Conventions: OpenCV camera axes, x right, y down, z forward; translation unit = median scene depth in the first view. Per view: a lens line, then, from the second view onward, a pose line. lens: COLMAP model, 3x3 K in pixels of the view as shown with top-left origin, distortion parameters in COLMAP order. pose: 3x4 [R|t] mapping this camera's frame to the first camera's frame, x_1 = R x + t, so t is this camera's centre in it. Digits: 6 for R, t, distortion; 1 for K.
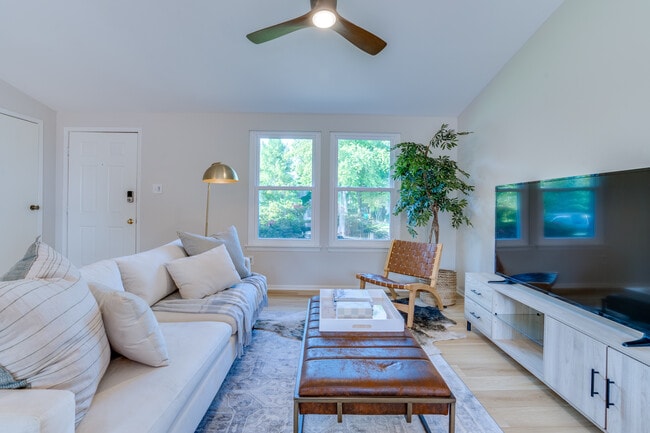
lens RADIAL K [[301.8, 0, 326.6], [0, 301.8, 208.4], [0, 0, 1]] dist [-0.037785, 0.016820]
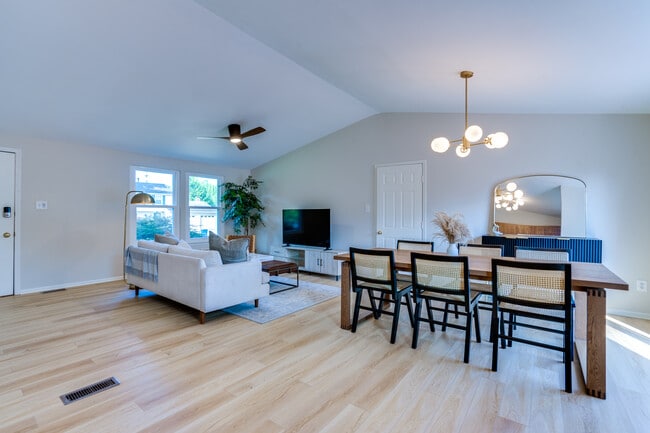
lens RADIAL K [[301.8, 0, 322.9], [0, 301.8, 217.4], [0, 0, 1]] dist [-0.037785, 0.016820]
pose [[0.623466, -0.014613, 0.781714, -0.877684], [0.009145, 0.999893, 0.011397, -0.024152], [-0.781797, 0.000043, 0.623533, -0.626670]]
